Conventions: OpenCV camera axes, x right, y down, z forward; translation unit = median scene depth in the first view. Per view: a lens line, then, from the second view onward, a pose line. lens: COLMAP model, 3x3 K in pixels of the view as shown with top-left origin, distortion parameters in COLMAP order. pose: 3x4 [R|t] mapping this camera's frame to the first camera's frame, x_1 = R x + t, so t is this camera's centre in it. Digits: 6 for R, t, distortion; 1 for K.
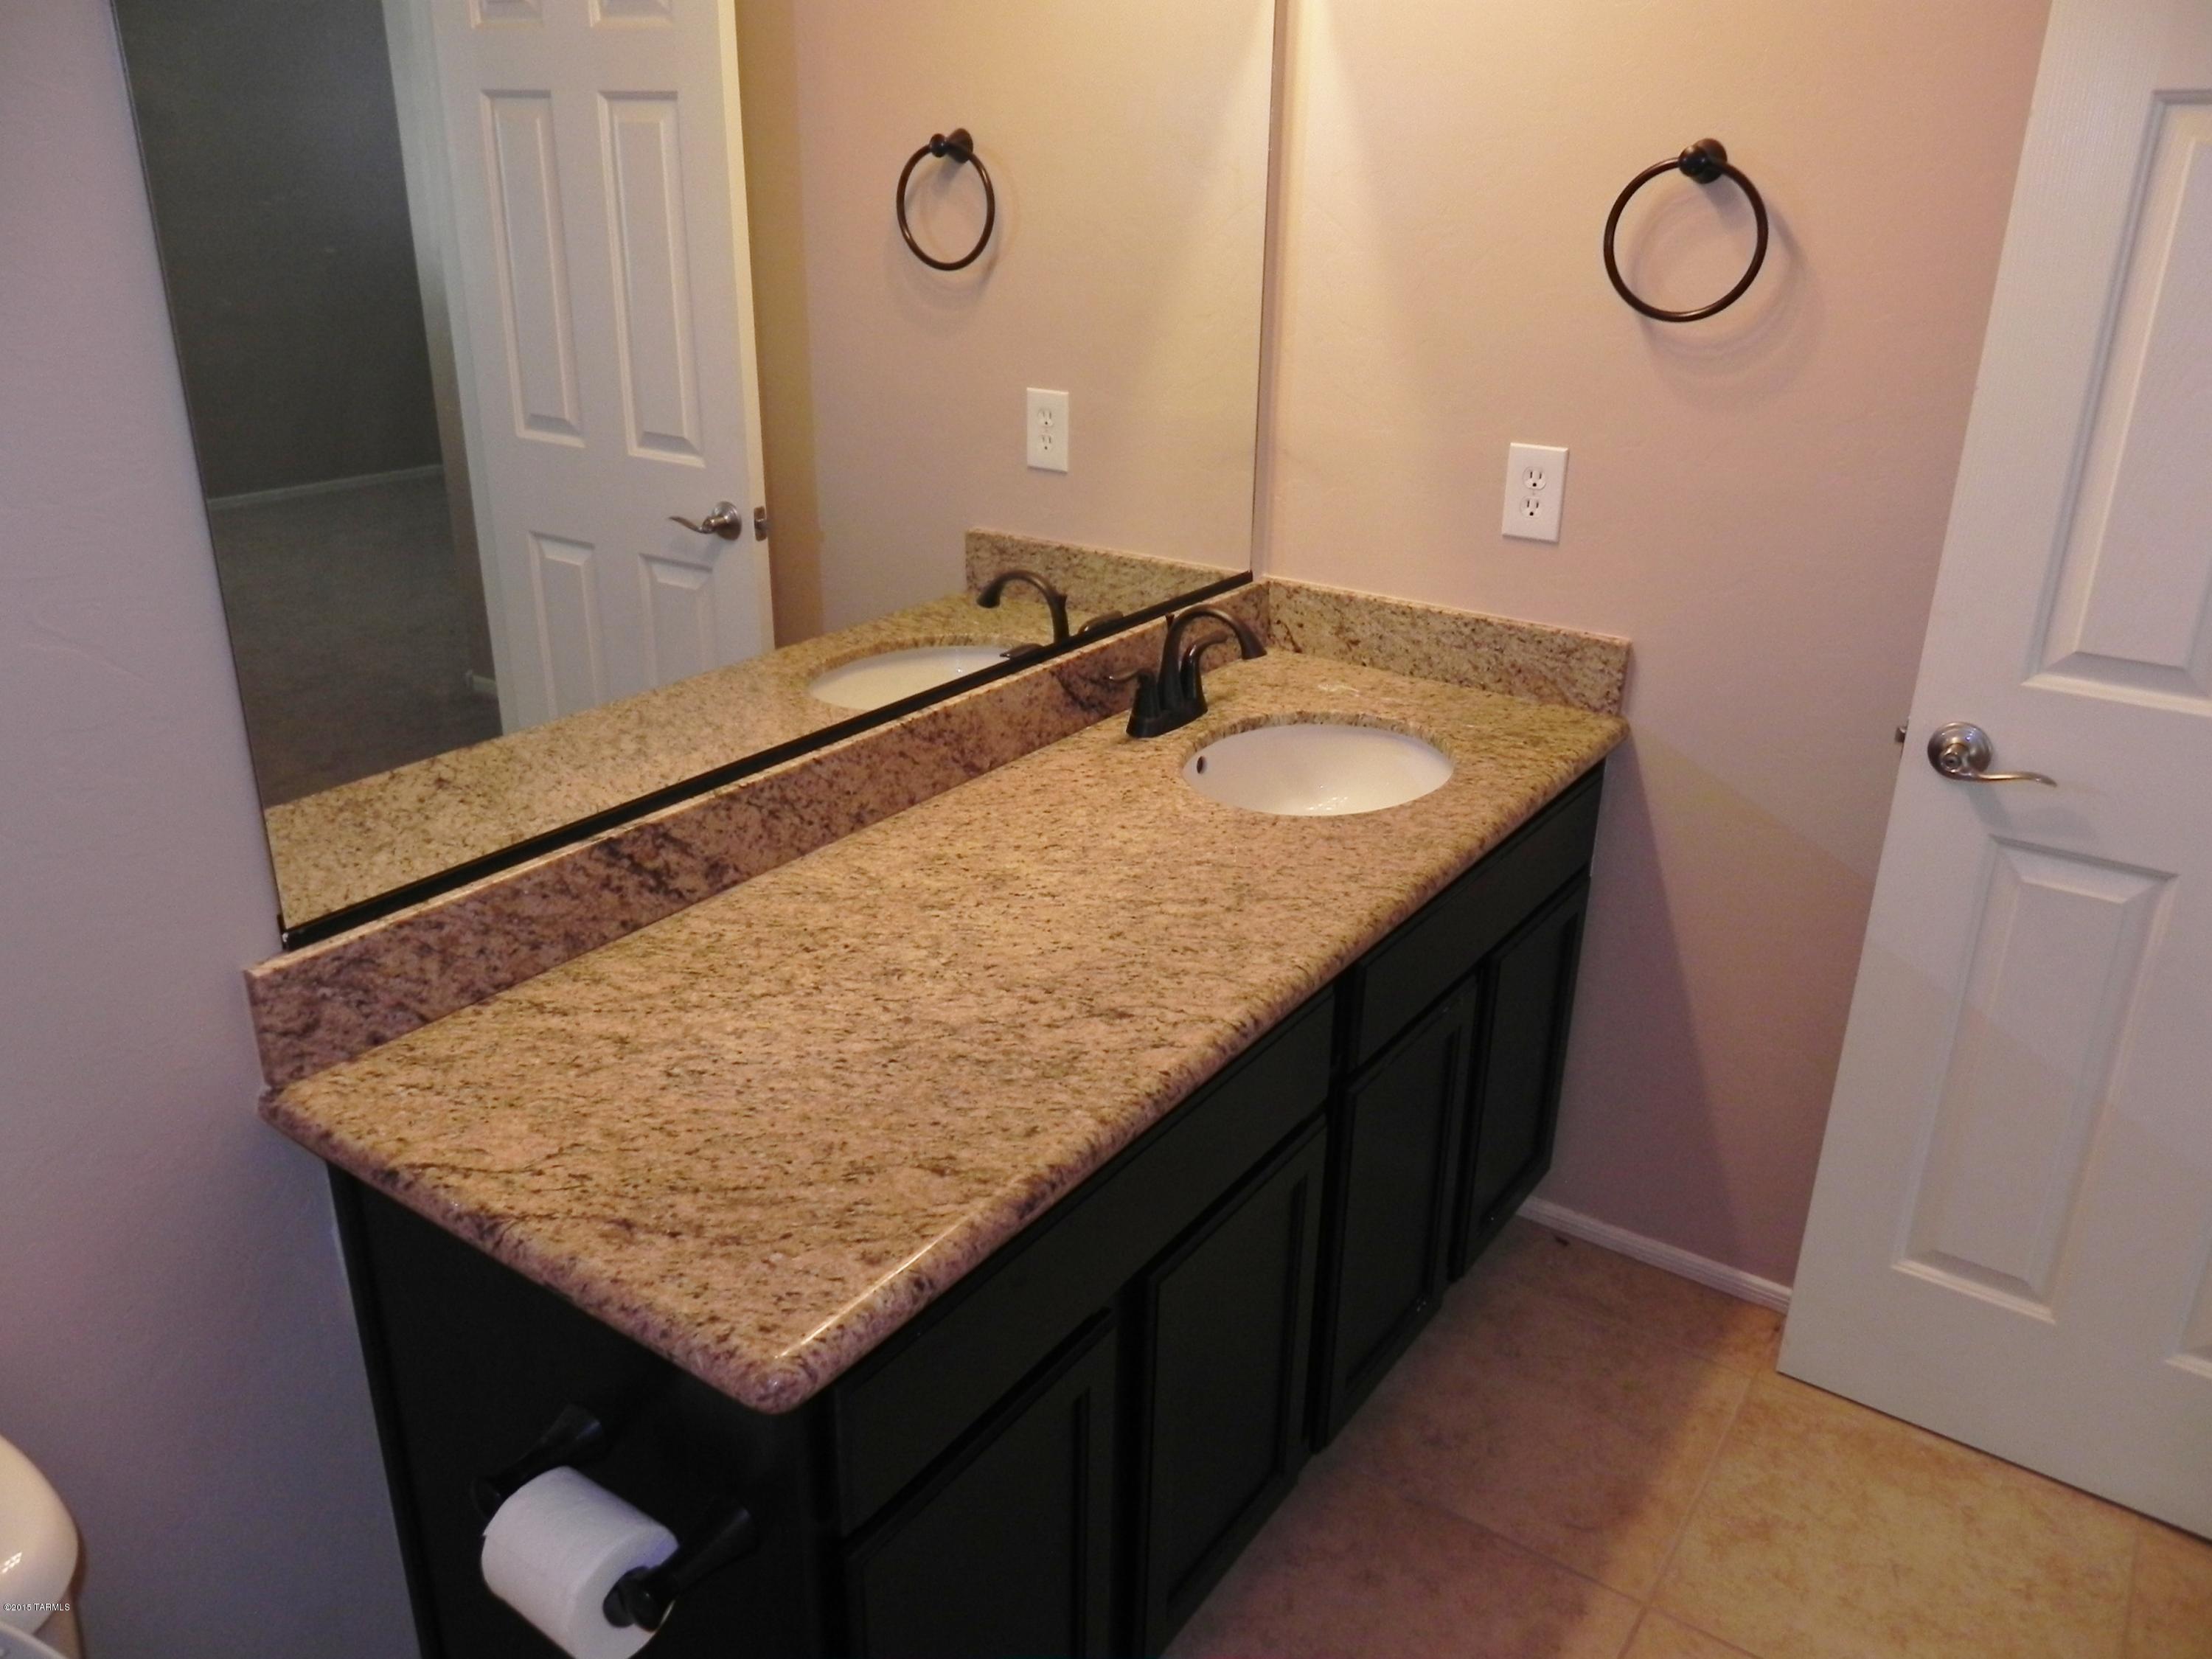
lens RADIAL K [[1661.0, 0, 1106.0], [0, 1661.0, 829.5], [0, 0, 1]] dist [-0.010075, 0.006344]
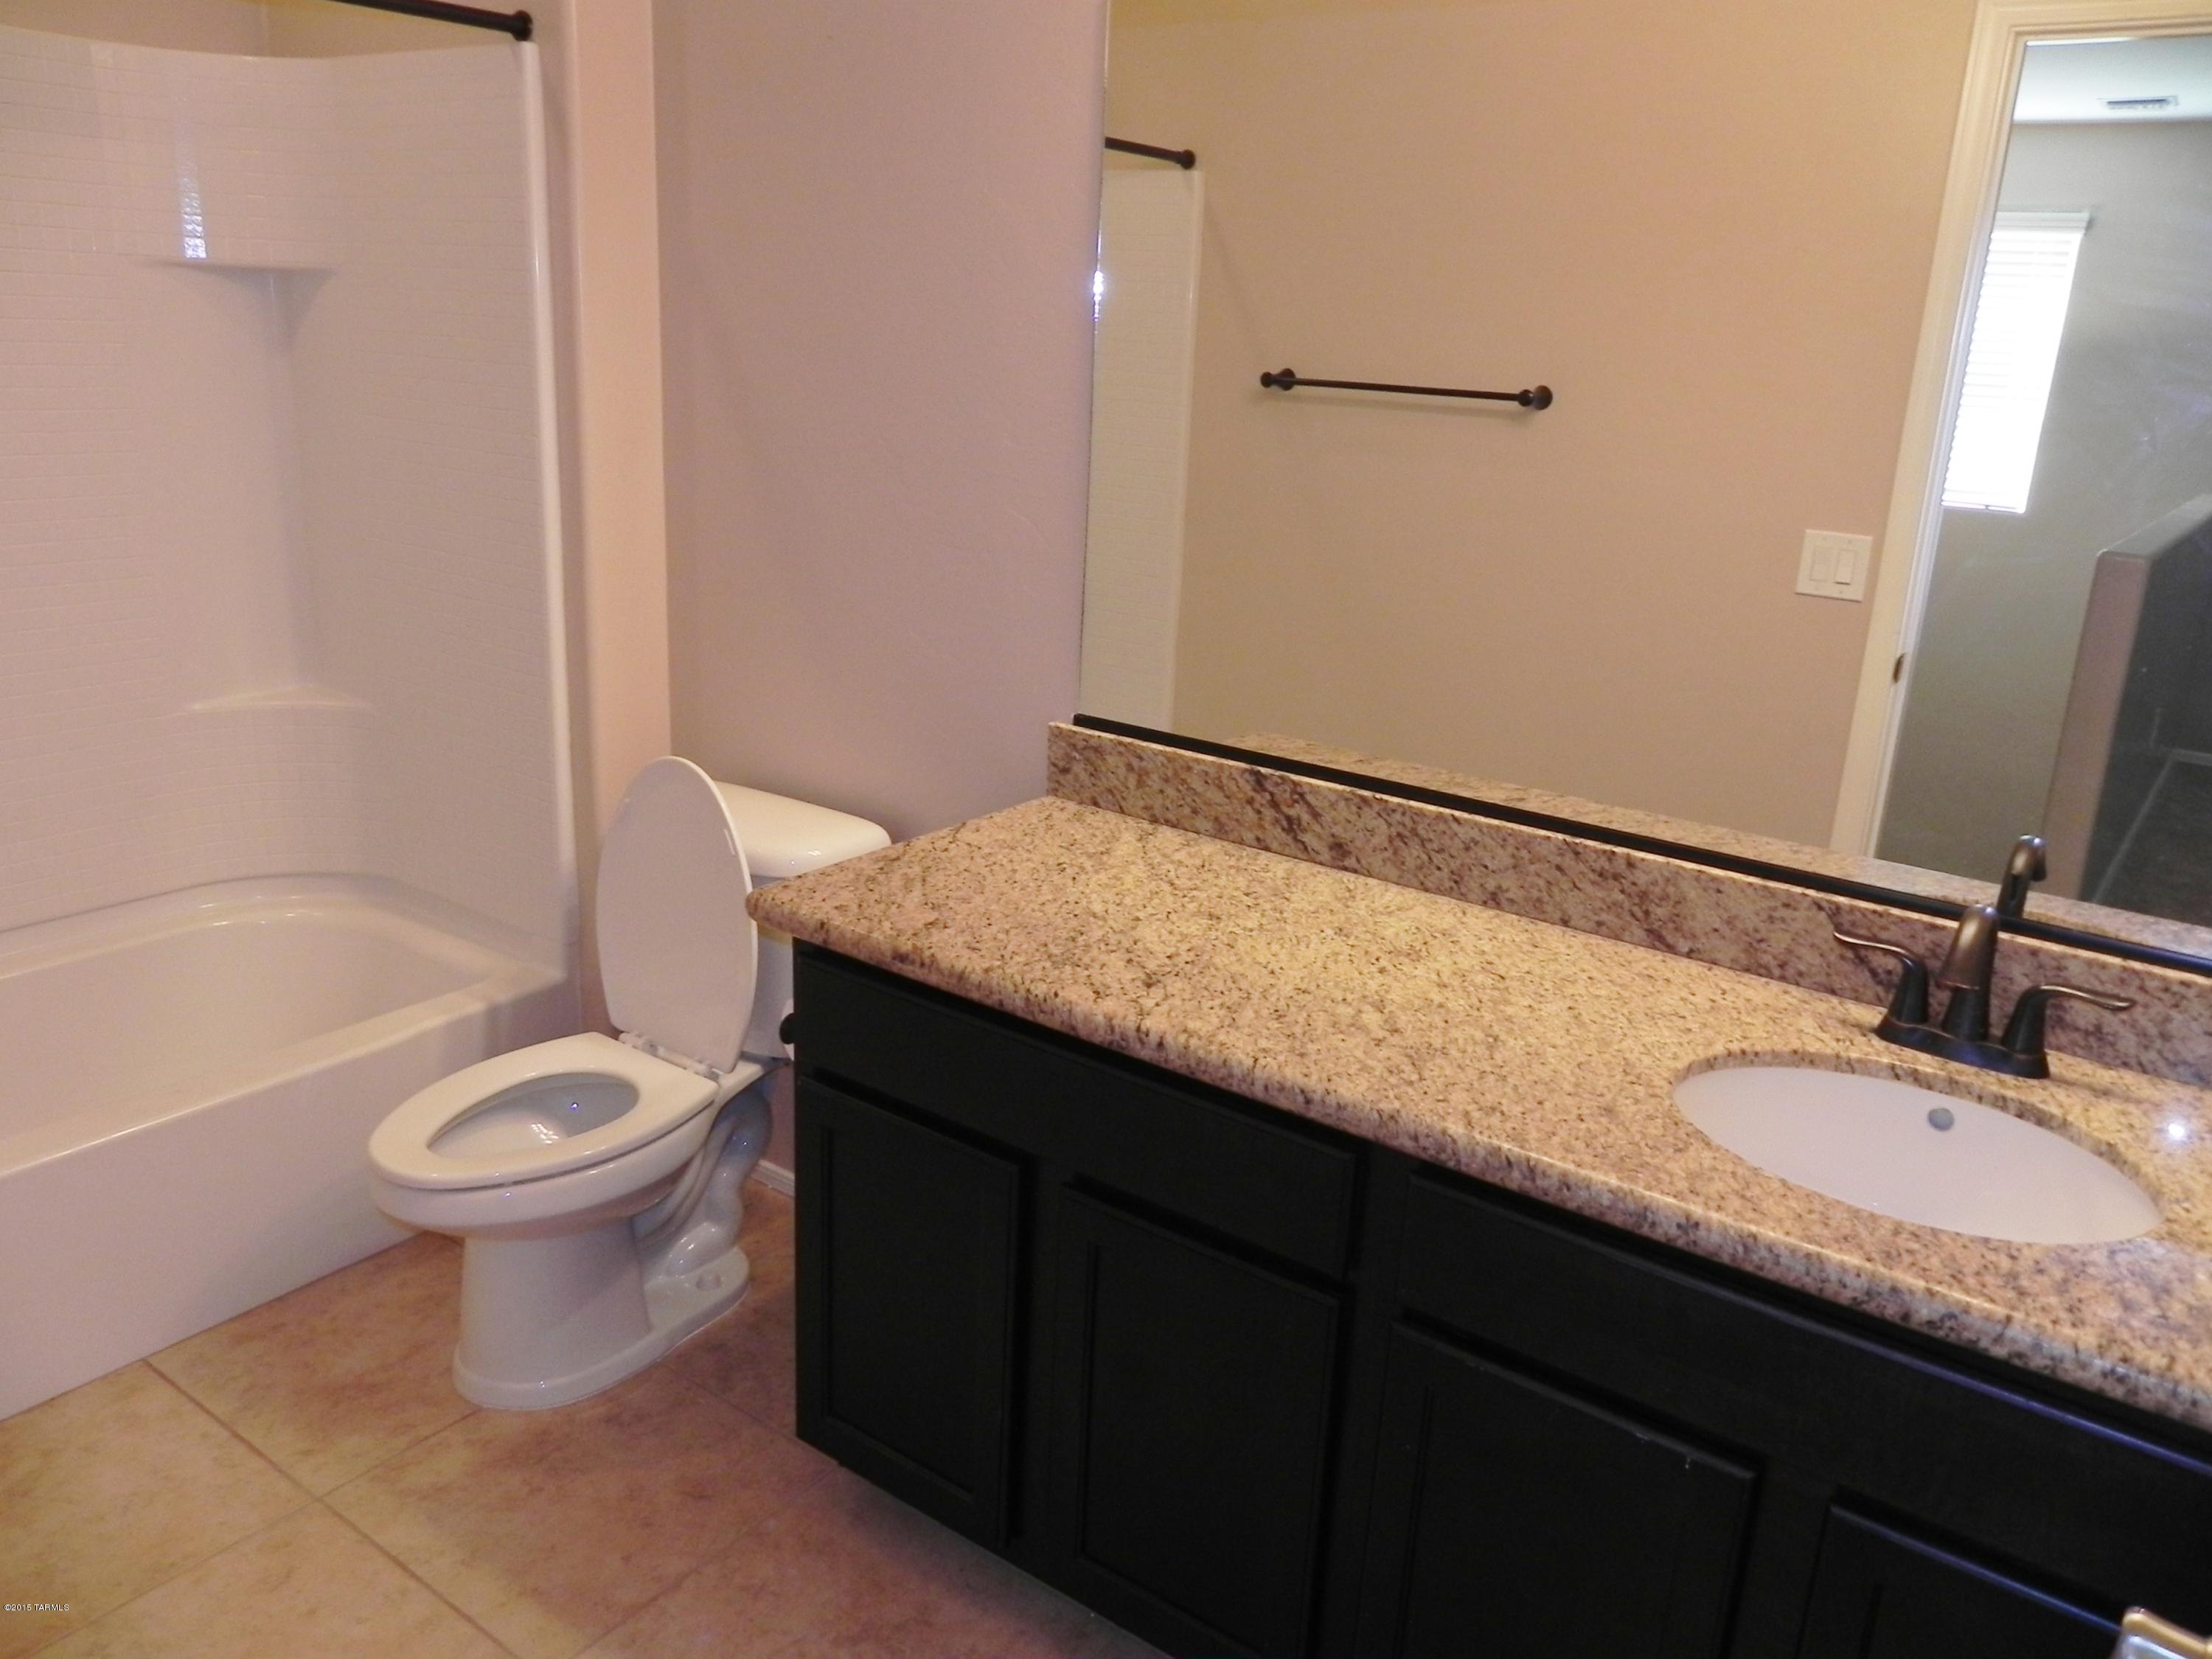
lens RADIAL K [[1661.0, 0, 1106.0], [0, 1661.0, 829.5], [0, 0, 1]] dist [-0.010075, 0.006344]
pose [[-0.030617, 0.276526, -0.960518, 1.004235], [-0.427224, 0.865145, 0.262687, -0.251170], [0.903627, 0.418399, 0.091650, 0.751228]]
